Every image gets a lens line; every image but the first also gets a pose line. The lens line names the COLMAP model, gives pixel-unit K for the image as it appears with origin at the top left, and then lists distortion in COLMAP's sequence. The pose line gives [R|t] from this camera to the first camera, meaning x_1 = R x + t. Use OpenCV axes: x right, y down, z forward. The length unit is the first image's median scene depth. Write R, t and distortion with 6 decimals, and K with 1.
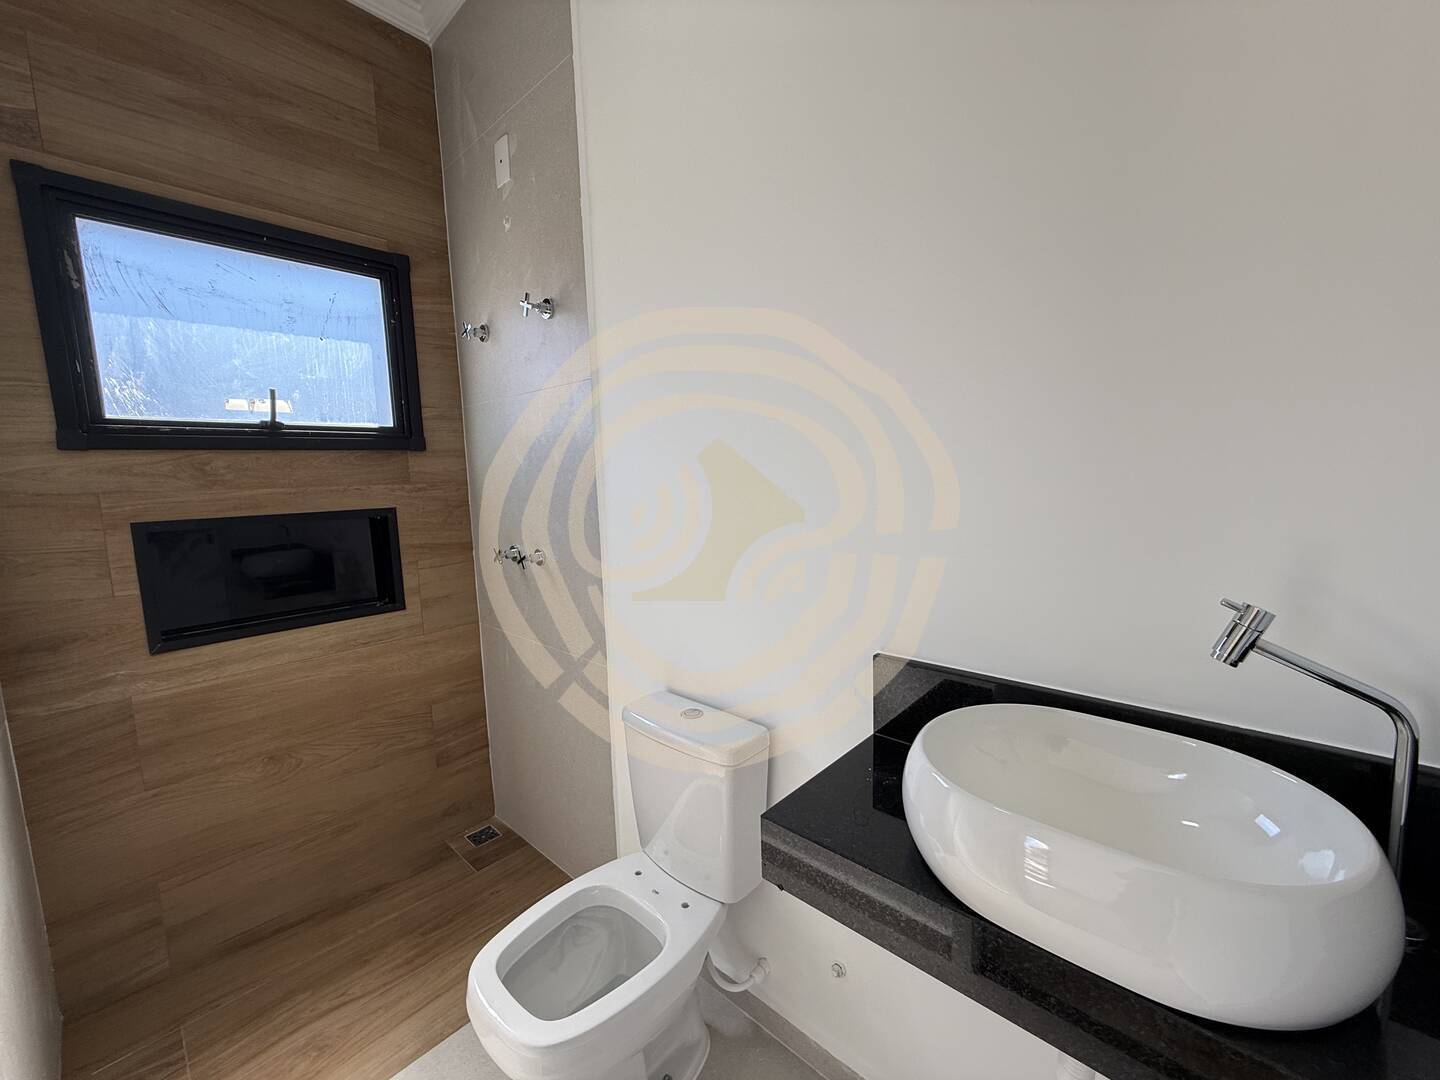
lens RADIAL K [[577.0, 0, 716.8], [0, 577.0, 536.4], [0, 0, 1]] dist [0.002447, -0.001158]
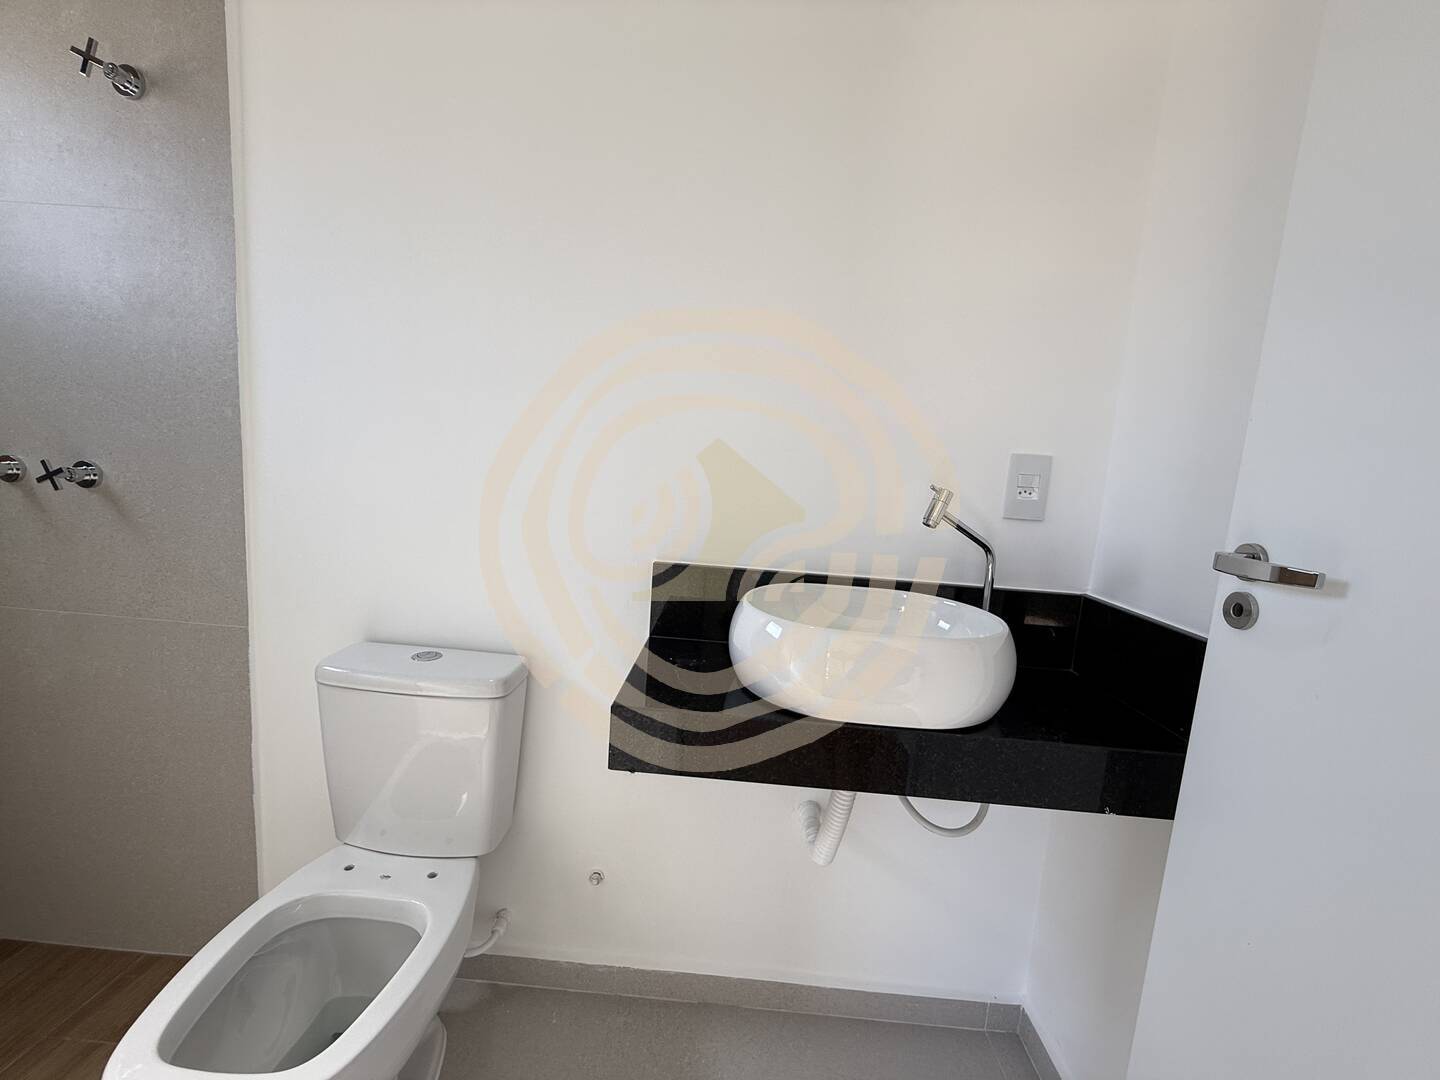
lens RADIAL K [[577.0, 0, 717.9], [0, 577.0, 540.7], [0, 0, 1]] dist [0.002447, -0.001158]
pose [[0.757538, 0.003478, 0.652781, -0.270624], [-0.021119, 0.999593, 0.019182, 0.113107], [-0.652449, -0.028318, 0.757304, 0.089260]]
